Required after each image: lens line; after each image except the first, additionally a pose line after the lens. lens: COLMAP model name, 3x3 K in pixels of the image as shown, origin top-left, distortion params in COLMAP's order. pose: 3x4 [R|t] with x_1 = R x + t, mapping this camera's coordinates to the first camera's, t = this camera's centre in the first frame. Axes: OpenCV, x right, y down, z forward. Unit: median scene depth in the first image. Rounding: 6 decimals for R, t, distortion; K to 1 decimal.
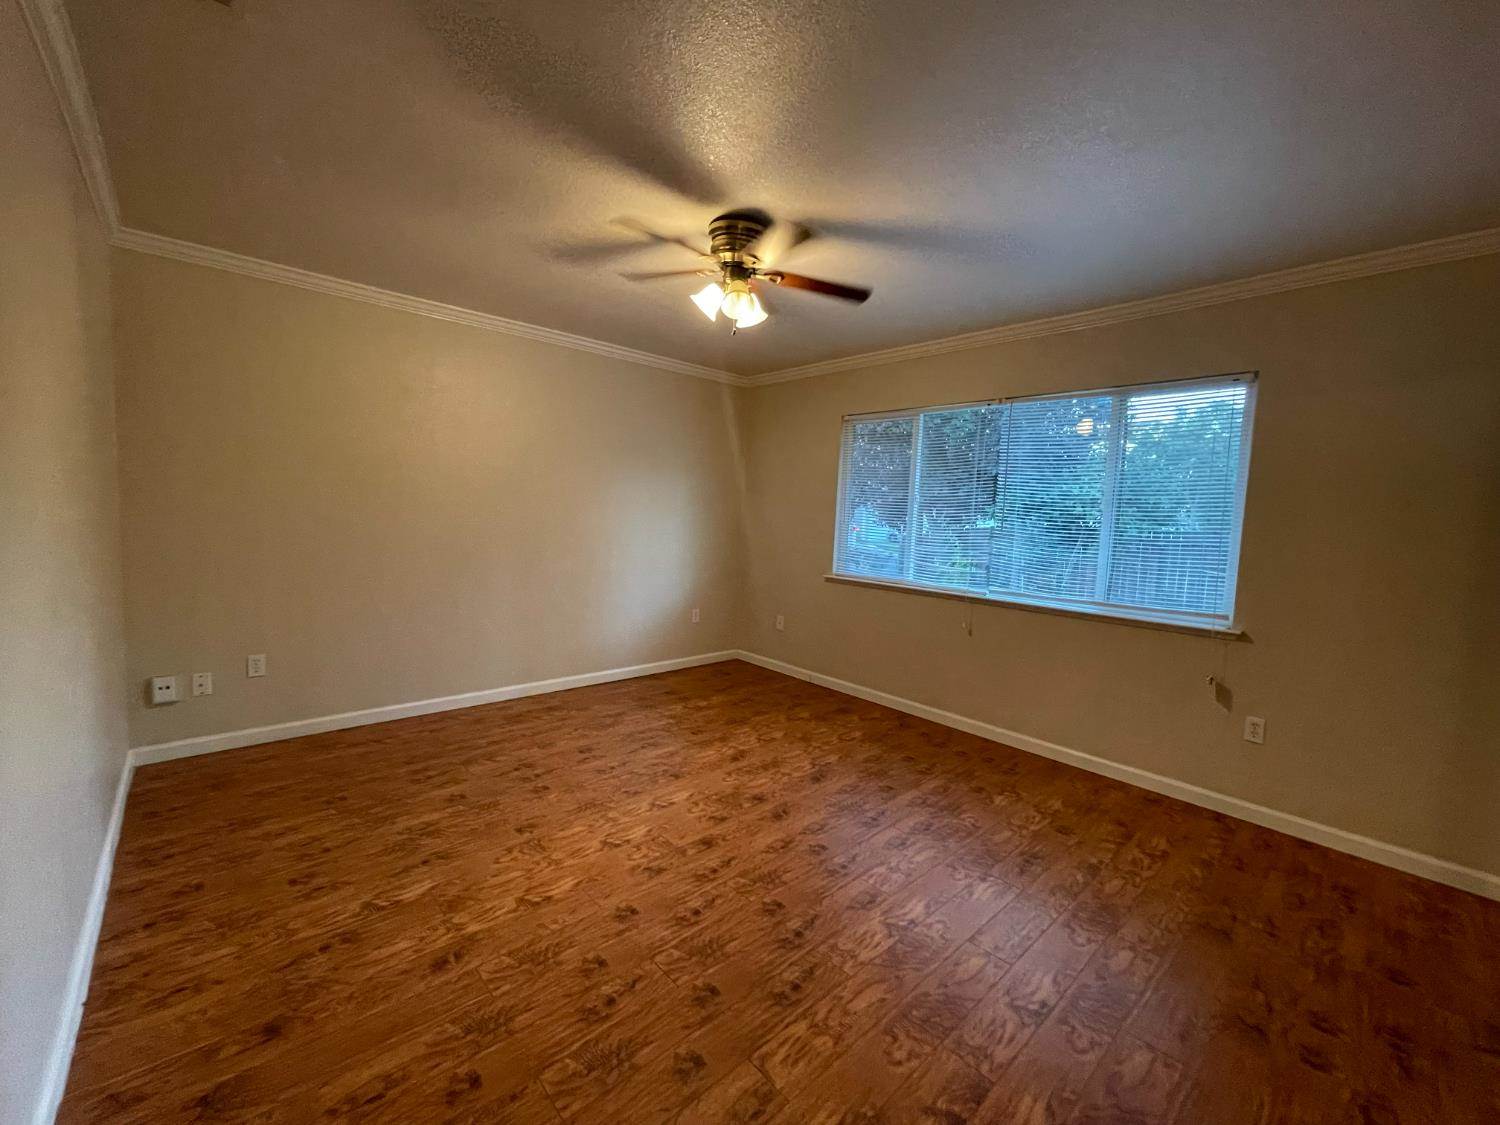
lens RADIAL K [[608.6, 0, 752.8], [0, 608.6, 564.1], [0, 0, 1]] dist [-0.010578, 0.009727]
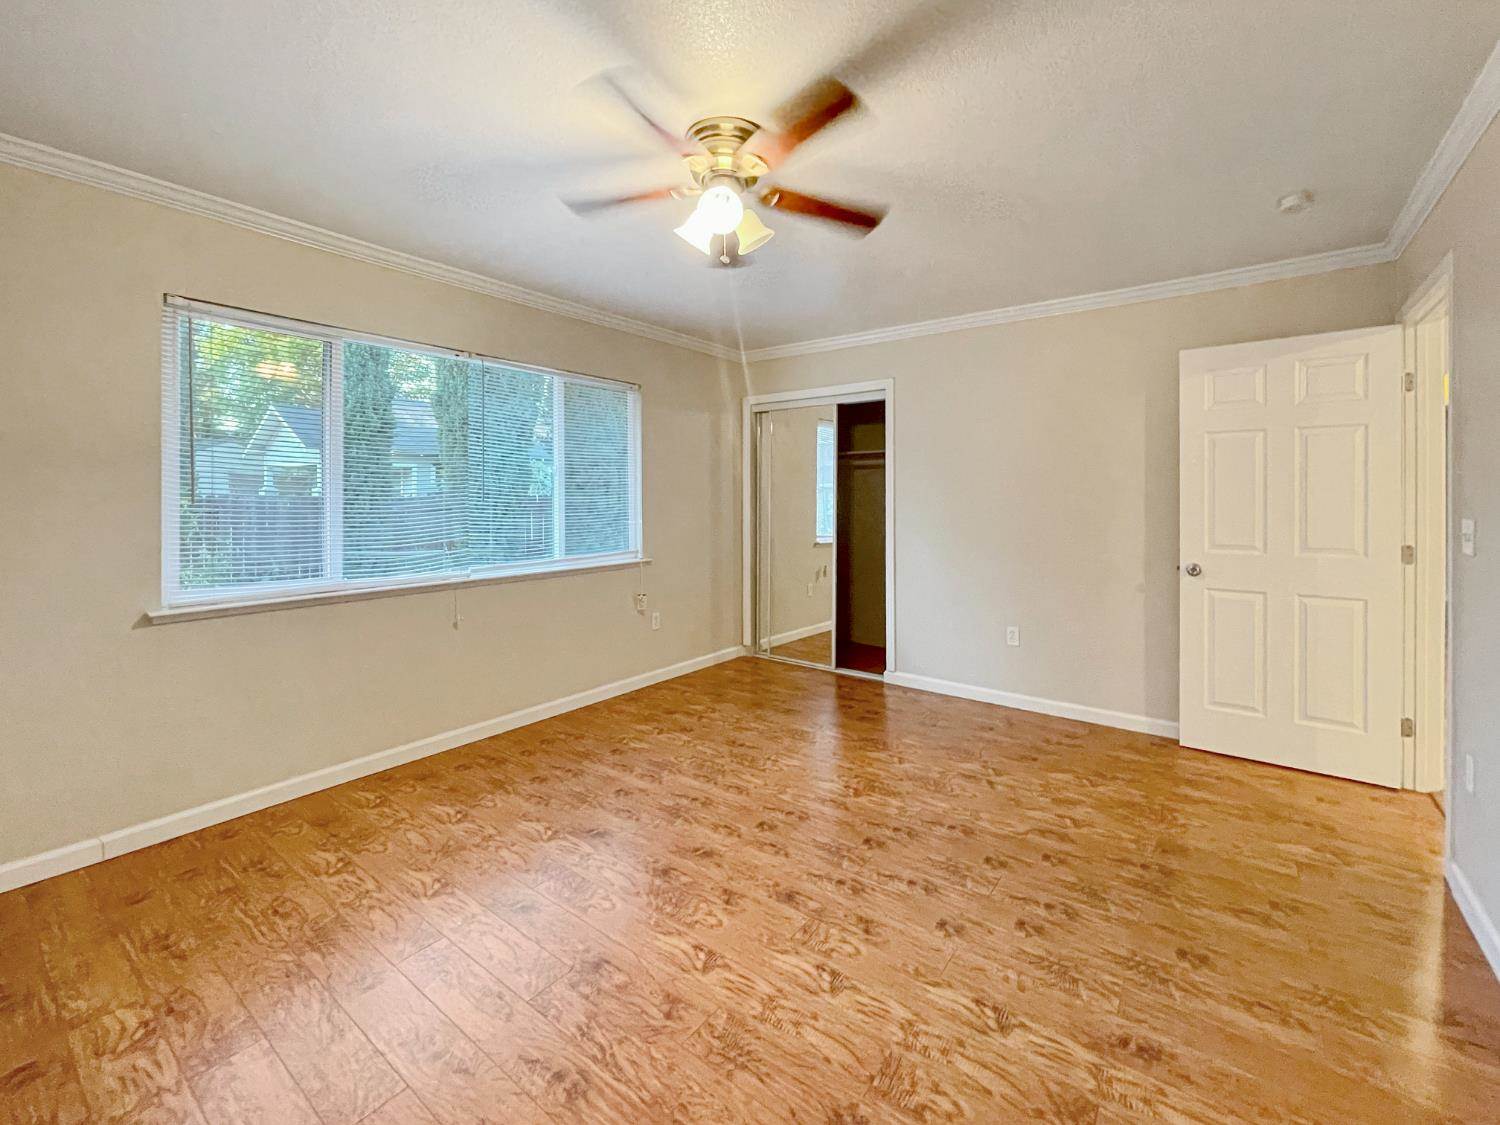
lens RADIAL K [[608.6, 0, 752.8], [0, 608.6, 564.1], [0, 0, 1]] dist [-0.010578, 0.009727]
pose [[-0.162465, -0.149399, 0.975338, -0.960838], [0.078024, 0.983431, 0.163635, -0.151625], [-0.983625, 0.102685, -0.148116, 1.336578]]
